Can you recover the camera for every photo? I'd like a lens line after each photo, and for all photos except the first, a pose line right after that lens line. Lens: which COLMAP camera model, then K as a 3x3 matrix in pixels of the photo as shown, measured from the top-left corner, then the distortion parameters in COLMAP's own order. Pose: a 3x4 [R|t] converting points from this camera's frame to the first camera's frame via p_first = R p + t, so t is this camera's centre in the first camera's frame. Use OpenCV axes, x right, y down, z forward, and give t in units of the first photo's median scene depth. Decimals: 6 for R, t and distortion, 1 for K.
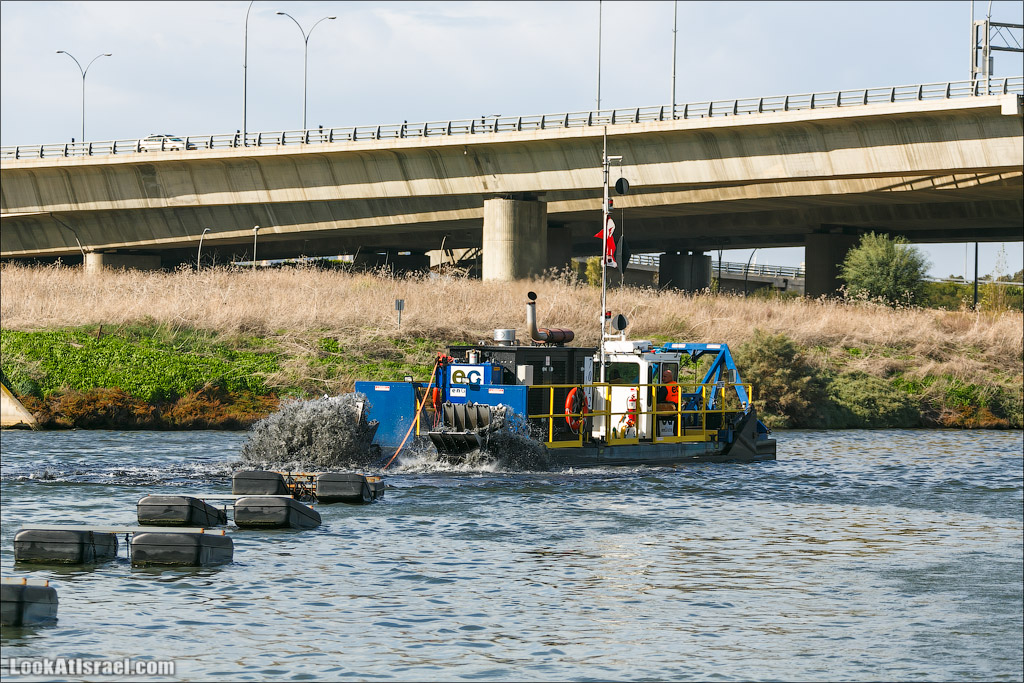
lens RADIAL K [[4903.4, 0, 512.0], [0, 4903.4, 341.5], [0, 0, 1]] dist [-0.009654, -10.777581]
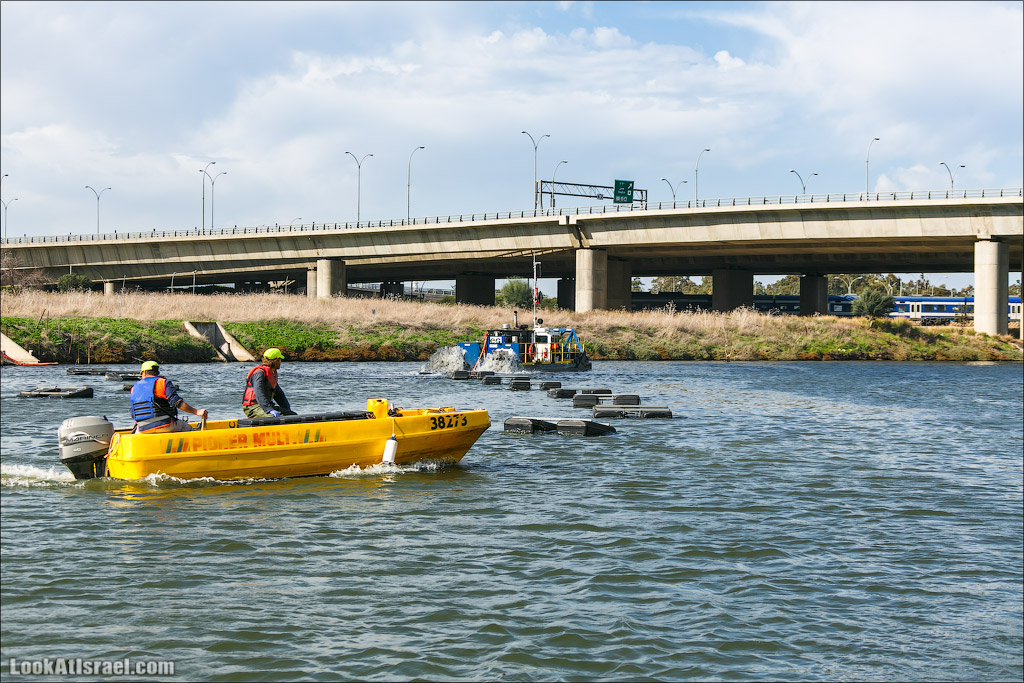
lens RADIAL K [[4903.4, 0, 512.0], [0, 4903.4, 341.5], [0, 0, 1]] dist [-0.009654, -10.777581]
pose [[0.971375, -0.005006, 0.237499, -0.452538], [0.002968, 0.999956, 0.008938, -0.011922], [-0.237534, -0.007977, 0.971347, -1.185722]]
